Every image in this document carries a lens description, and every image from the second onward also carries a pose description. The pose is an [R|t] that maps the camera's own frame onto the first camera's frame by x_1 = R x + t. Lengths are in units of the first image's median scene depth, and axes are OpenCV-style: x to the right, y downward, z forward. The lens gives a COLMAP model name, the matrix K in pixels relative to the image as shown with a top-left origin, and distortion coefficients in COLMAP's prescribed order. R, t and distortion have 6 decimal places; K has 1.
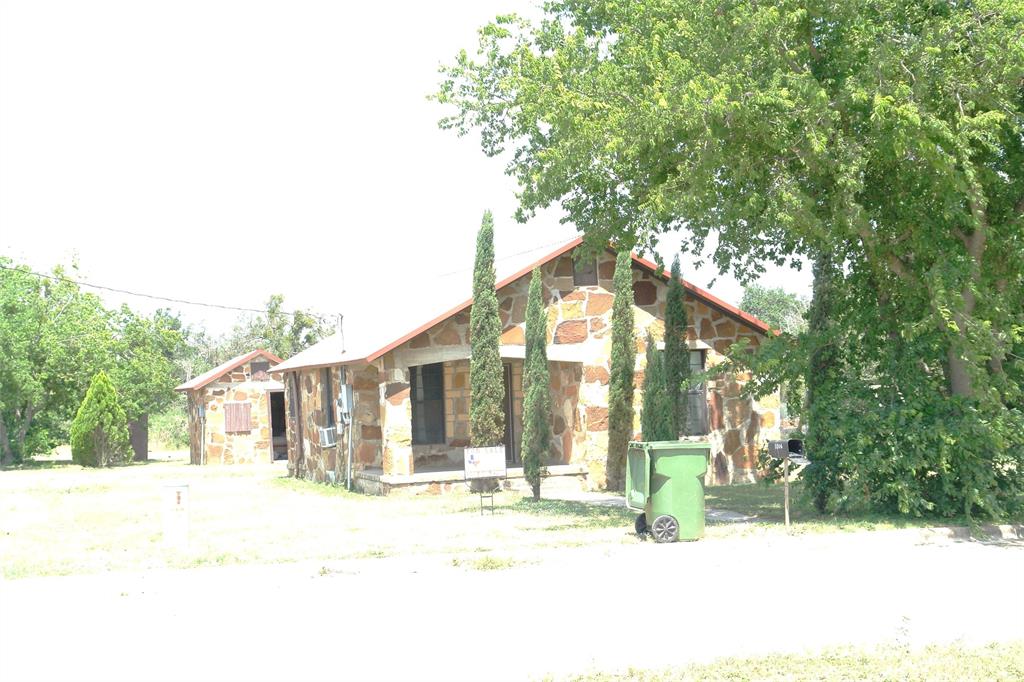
lens RADIAL K [[1616.2, 0, 512.8], [0, 1616.2, 338.8], [0, 0, 1]] dist [0.061503, 0.000000]
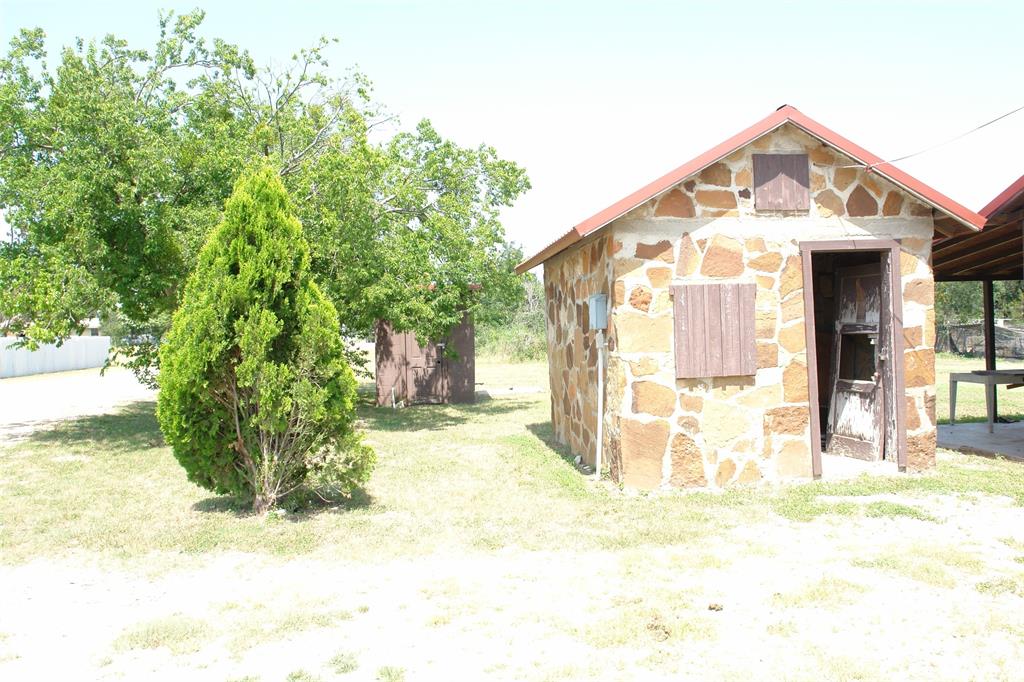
lens RADIAL K [[716.0, 0, 510.9], [0, 716.0, 338.4], [0, 0, 1]] dist [-0.088286, 0.050246]
pose [[0.976613, 0.005233, -0.214940, -0.178579], [0.007025, 0.998393, 0.056229, 0.042137], [0.214889, -0.056424, 0.975007, 0.859617]]
